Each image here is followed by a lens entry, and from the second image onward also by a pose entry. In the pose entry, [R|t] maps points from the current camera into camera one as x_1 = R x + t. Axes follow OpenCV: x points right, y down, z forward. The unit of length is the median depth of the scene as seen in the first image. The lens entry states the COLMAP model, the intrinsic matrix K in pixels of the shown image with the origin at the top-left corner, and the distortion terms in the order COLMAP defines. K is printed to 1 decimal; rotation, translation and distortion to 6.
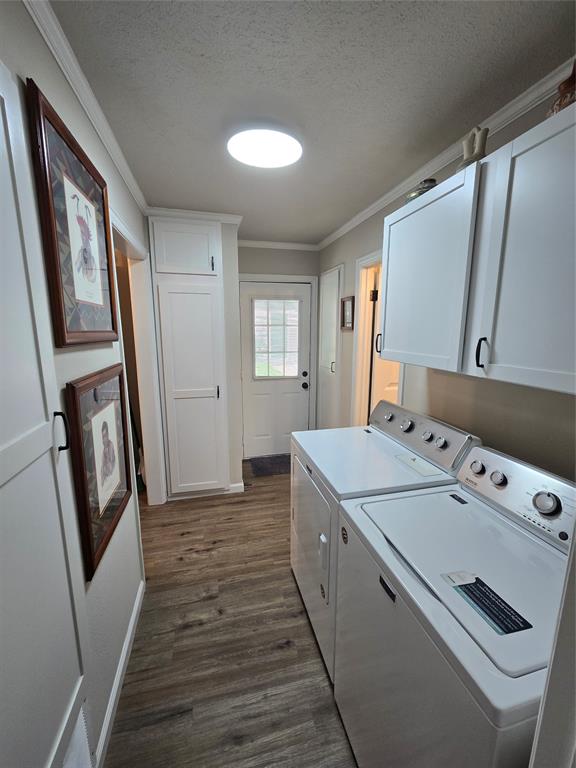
lens RADIAL K [[315.4, 0, 289.5], [0, 315.4, 385.8], [0, 0, 1]] dist [0.000056, 0.001165]
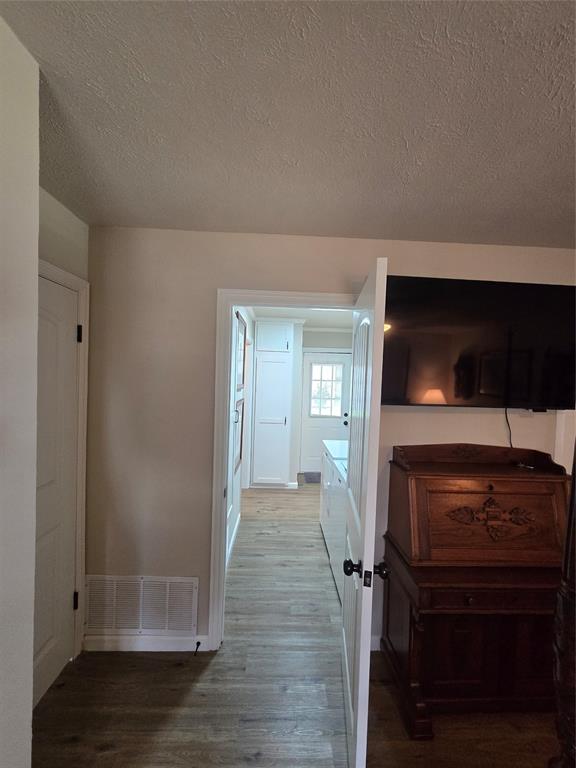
lens RADIAL K [[315.4, 0, 289.5], [0, 315.4, 385.8], [0, 0, 1]] dist [0.000056, 0.001165]
pose [[0.975540, 0.034563, -0.217087, 0.149026], [-0.068025, 0.986552, -0.148617, 0.087330], [0.209031, 0.159749, 0.964773, -0.628703]]
